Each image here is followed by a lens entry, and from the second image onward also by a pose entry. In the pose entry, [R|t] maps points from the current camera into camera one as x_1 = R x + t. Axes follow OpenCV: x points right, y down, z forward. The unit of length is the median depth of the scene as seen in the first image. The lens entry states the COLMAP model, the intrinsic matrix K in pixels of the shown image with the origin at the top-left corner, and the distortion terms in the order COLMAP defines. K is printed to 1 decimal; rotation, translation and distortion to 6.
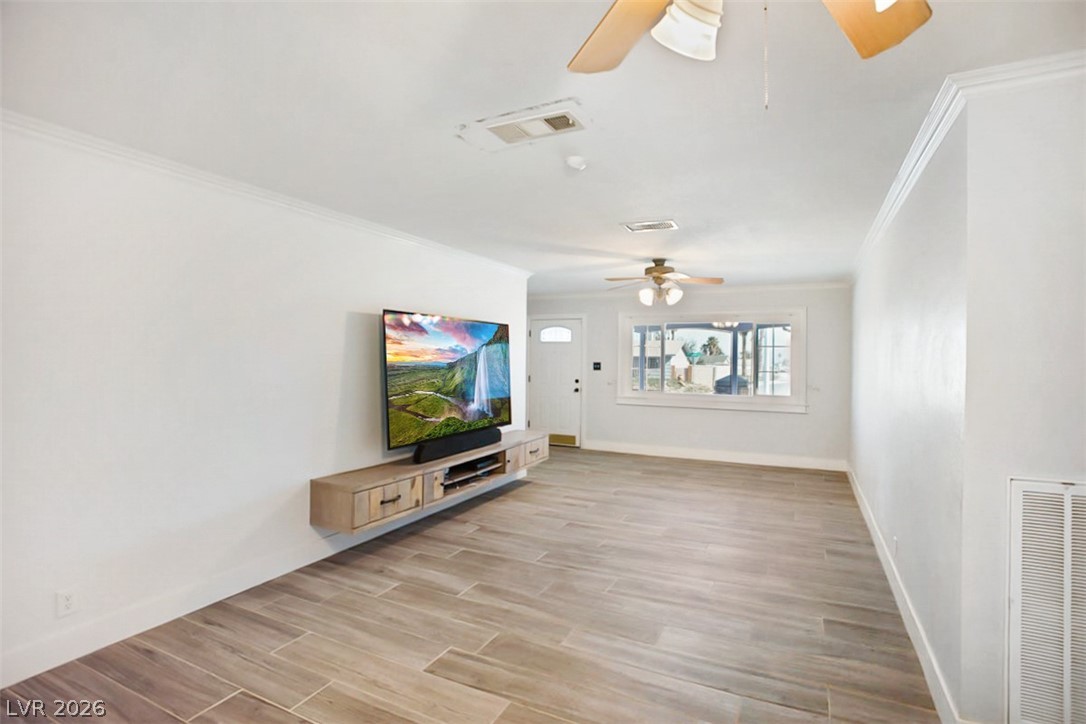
lens RADIAL K [[525.1, 0, 547.3], [0, 525.1, 355.3], [0, 0, 1]] dist [-0.045327, 0.012404]
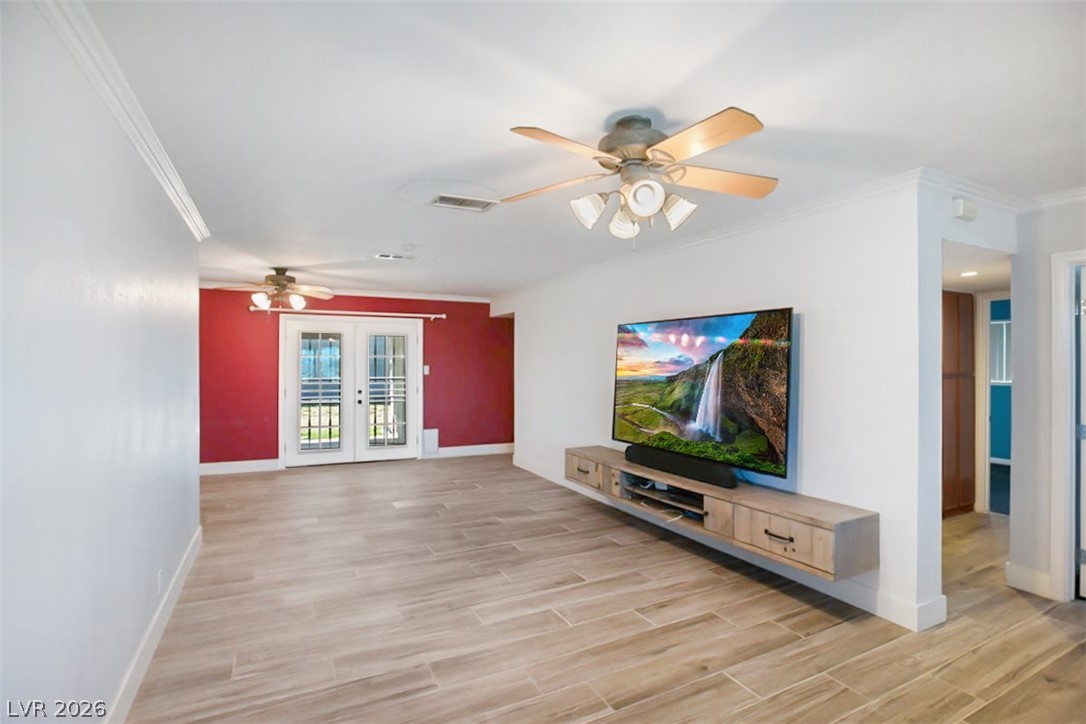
lens RADIAL K [[525.1, 0, 545.0], [0, 525.1, 362.2], [0, 0, 1]] dist [-0.045327, 0.012404]
pose [[-0.608025, -0.016710, -0.793742, 0.748724], [0.003881, 0.999704, -0.024019, 0.025872], [0.793909, -0.017685, -0.607780, 1.564997]]
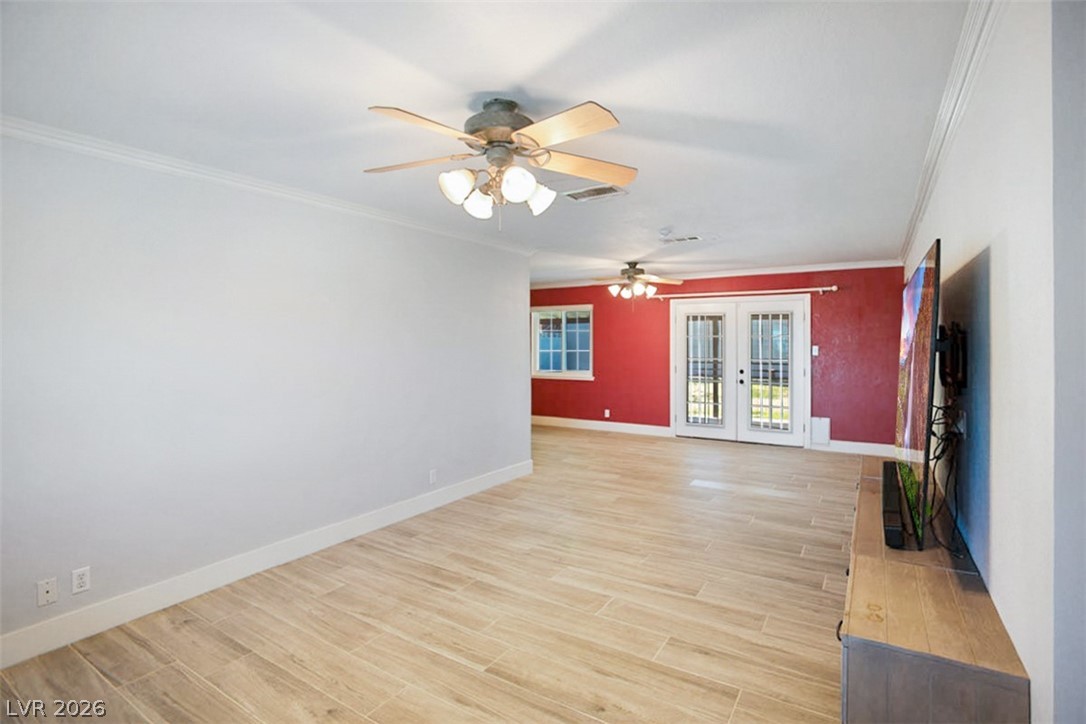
lens RADIAL K [[525.1, 0, 538.5], [0, 525.1, 356.5], [0, 0, 1]] dist [-0.045327, 0.012404]
pose [[-0.992251, -0.015138, 0.123325, 0.175123], [-0.014115, 0.999858, 0.009167, 0.023438], [-0.123446, 0.007356, -0.992324, 1.832294]]
